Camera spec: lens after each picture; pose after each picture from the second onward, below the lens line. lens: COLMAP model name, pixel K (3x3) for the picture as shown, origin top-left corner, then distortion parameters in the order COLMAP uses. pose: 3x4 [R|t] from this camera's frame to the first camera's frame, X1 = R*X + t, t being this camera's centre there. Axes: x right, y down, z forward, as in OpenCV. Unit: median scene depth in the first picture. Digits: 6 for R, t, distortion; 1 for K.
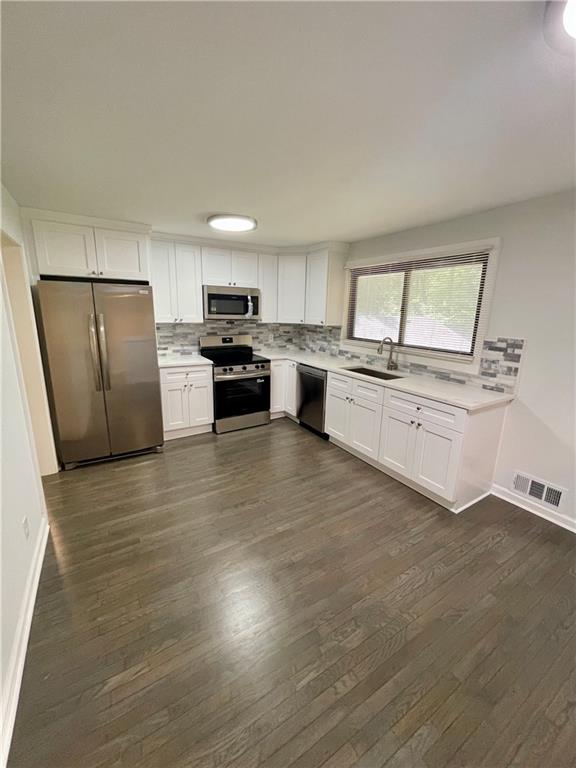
lens RADIAL K [[314.0, 0, 288.1], [0, 314.0, 382.6], [0, 0, 1]] dist [0.006932, 0.000353]
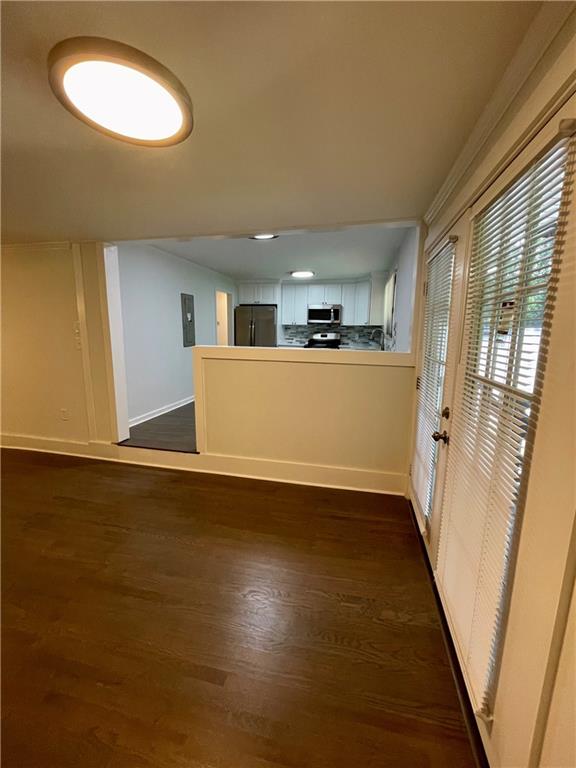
lens RADIAL K [[314.0, 0, 287.6], [0, 314.0, 382.8], [0, 0, 1]] dist [0.006932, 0.000353]
pose [[0.704575, 0.101217, -0.702374, 0.933225], [-0.162614, 0.986467, -0.020967, 0.192703], [0.690747, 0.128989, 0.711499, -0.329655]]
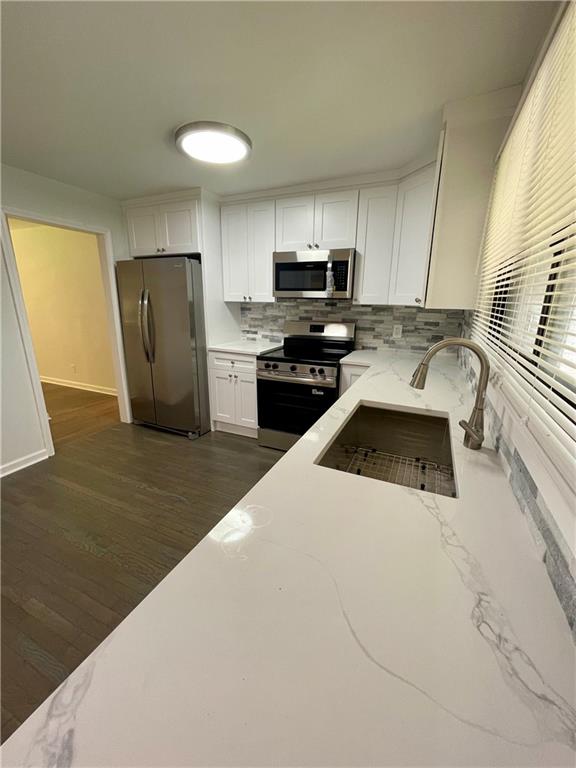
lens RADIAL K [[314.0, 0, 290.1], [0, 314.0, 381.0], [0, 0, 1]] dist [0.006932, 0.000353]
pose [[0.547572, 0.196980, -0.813242, 0.401370], [-0.191472, 0.975606, 0.107385, -0.087218], [0.814557, 0.096912, 0.571931, 0.576730]]
